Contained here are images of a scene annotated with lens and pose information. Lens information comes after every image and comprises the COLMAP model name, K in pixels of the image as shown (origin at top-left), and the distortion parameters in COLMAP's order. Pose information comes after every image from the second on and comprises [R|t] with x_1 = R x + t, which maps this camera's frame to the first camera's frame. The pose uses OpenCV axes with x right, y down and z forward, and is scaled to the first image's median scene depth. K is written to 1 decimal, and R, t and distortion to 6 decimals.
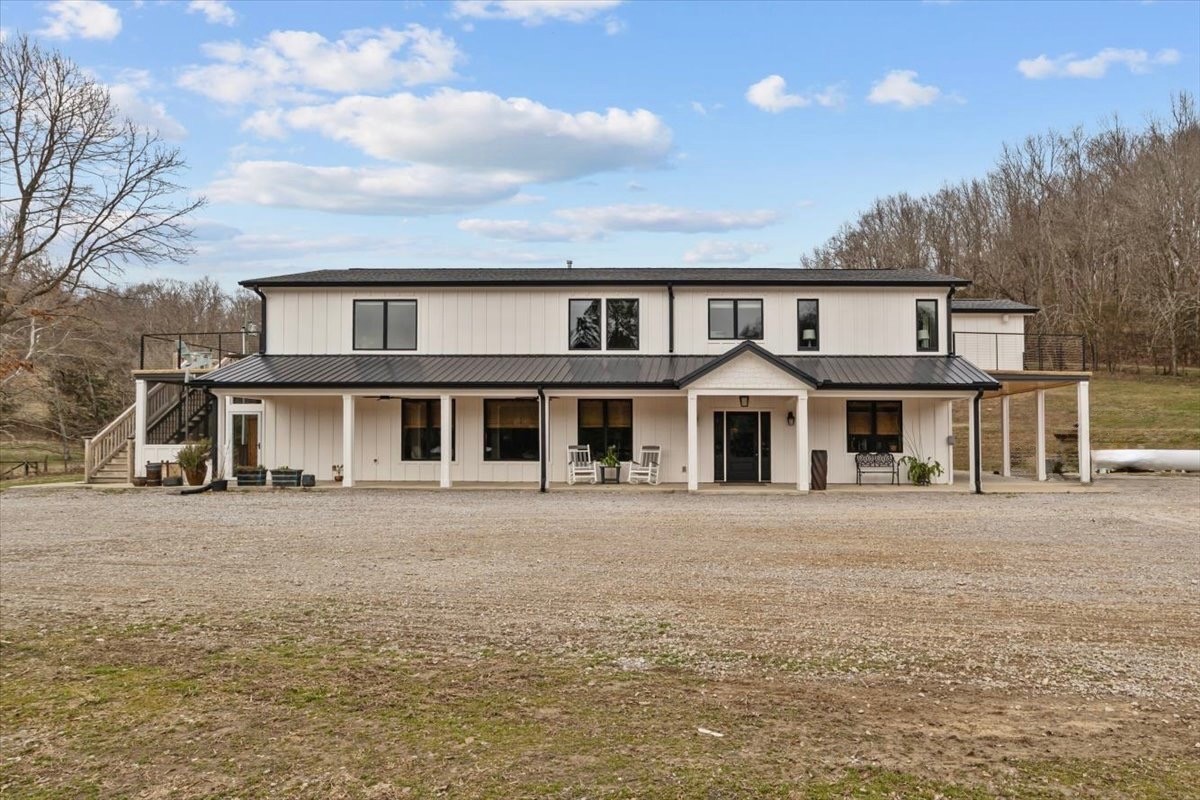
lens RADIAL K [[476.5, 0, 598.5], [0, 476.5, 418.4], [0, 0, 1]] dist [-0.000460, -0.000069]
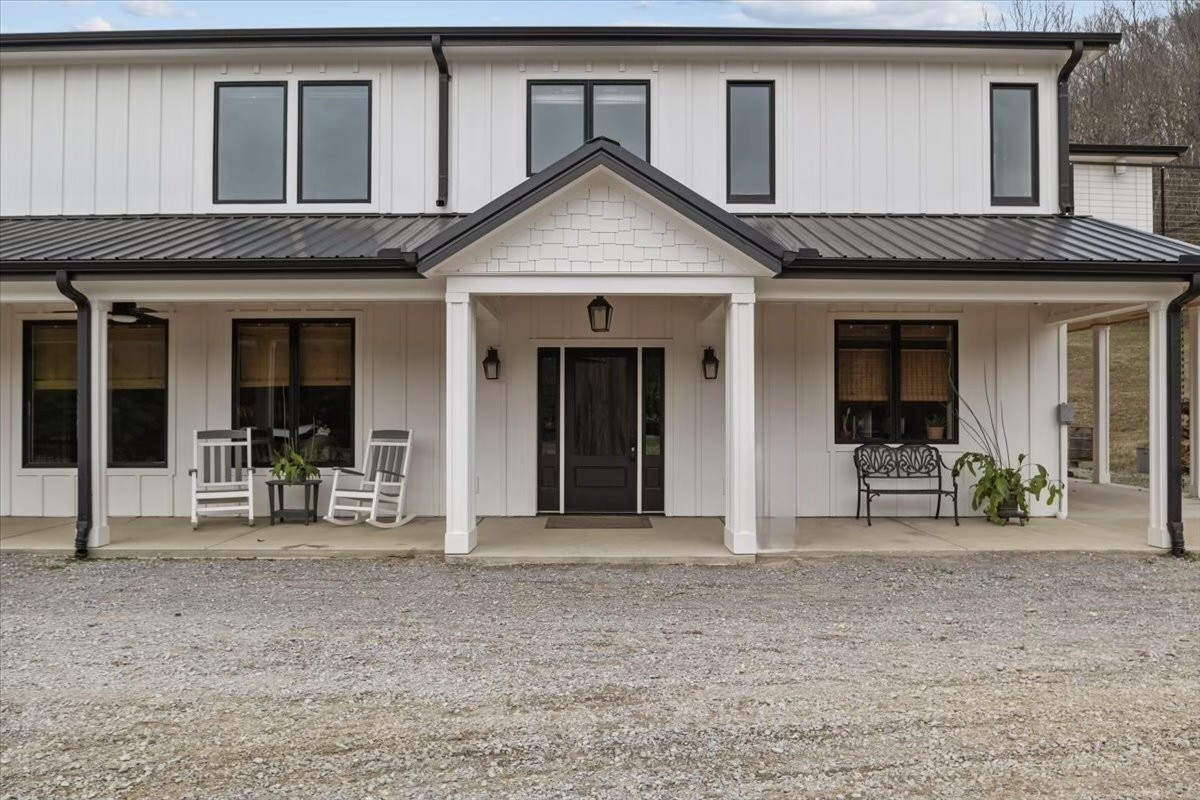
lens RADIAL K [[600.3, 0, 600.0], [0, 600.3, 400.0], [0, 0, 1]] dist [0.001759, 0.000467]
pose [[0.977585, 0.000483, 0.210539, 0.202423], [-0.005103, 0.999758, 0.021403, 0.022031], [-0.210477, -0.021998, 0.977351, 0.515502]]
